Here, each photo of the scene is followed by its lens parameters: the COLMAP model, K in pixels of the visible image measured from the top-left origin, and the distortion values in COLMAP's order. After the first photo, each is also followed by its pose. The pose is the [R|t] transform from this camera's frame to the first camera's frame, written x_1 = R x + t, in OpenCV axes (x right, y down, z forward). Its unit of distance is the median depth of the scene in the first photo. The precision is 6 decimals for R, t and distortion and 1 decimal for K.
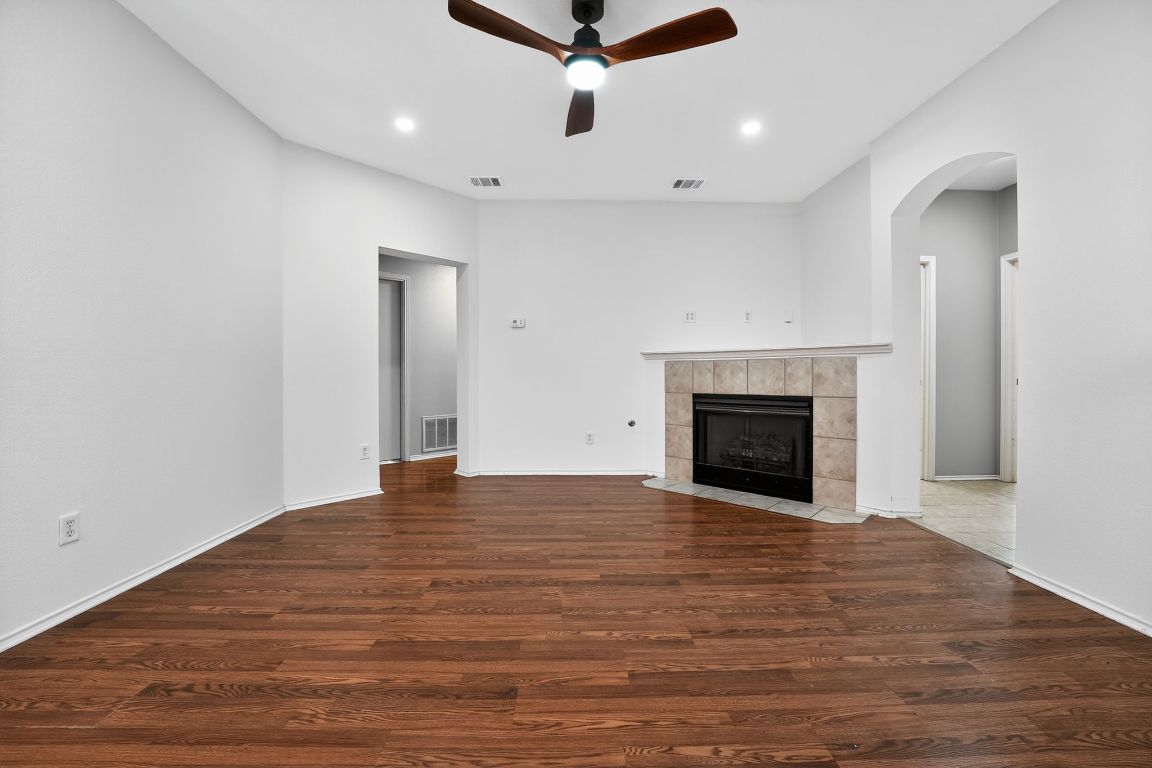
lens RADIAL K [[466.4, 0, 575.0], [0, 466.4, 375.0], [0, 0, 1]] dist [-0.027278, 0.003370]
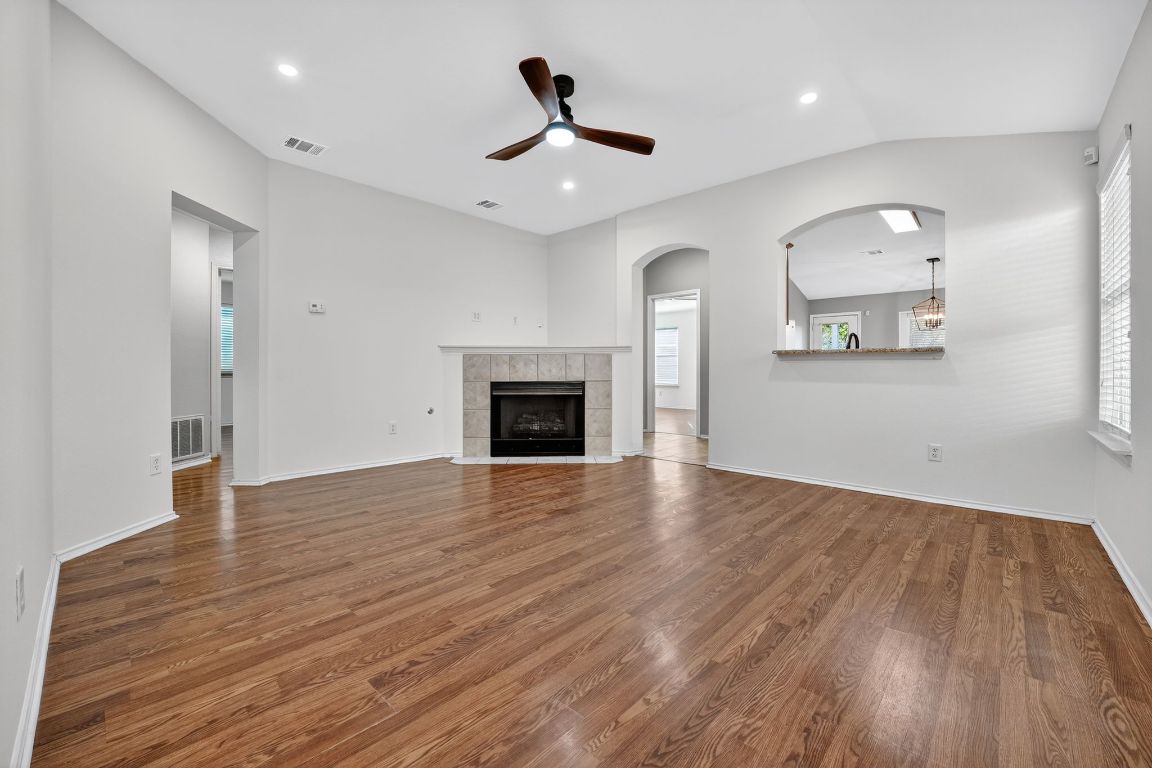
lens RADIAL K [[466.4, 0, 575.0], [0, 466.4, 375.0], [0, 0, 1]] dist [-0.027278, 0.003370]
pose [[0.696224, -0.003471, 0.717816, -0.549404], [0.002772, 0.999994, 0.002147, 0.025262], [-0.717819, 0.000495, 0.696230, 0.019737]]
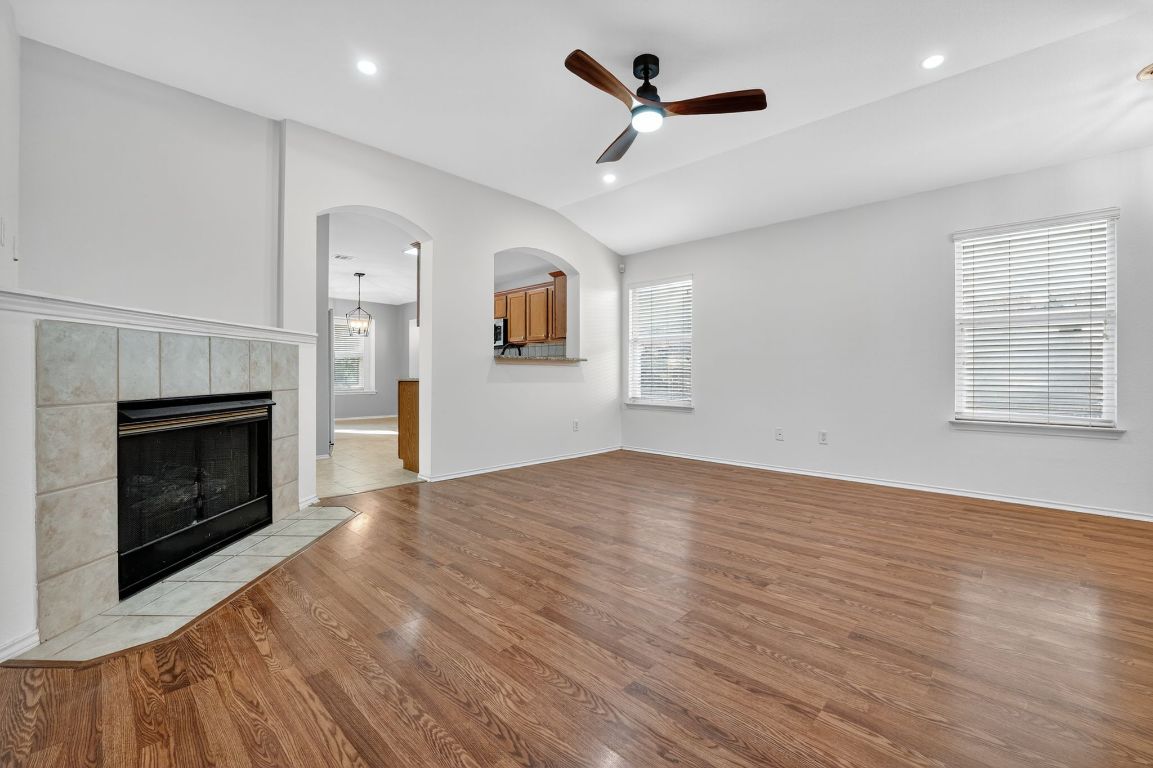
lens RADIAL K [[476.4, 0, 578.8], [0, 476.4, 376.7], [0, 0, 1]] dist [-0.024176, 0.000365]
pose [[-0.708221, -0.006142, 0.705965, -0.448748], [0.001847, 0.999943, 0.010552, 0.014644], [-0.705989, 0.008777, -0.708169, 1.221498]]
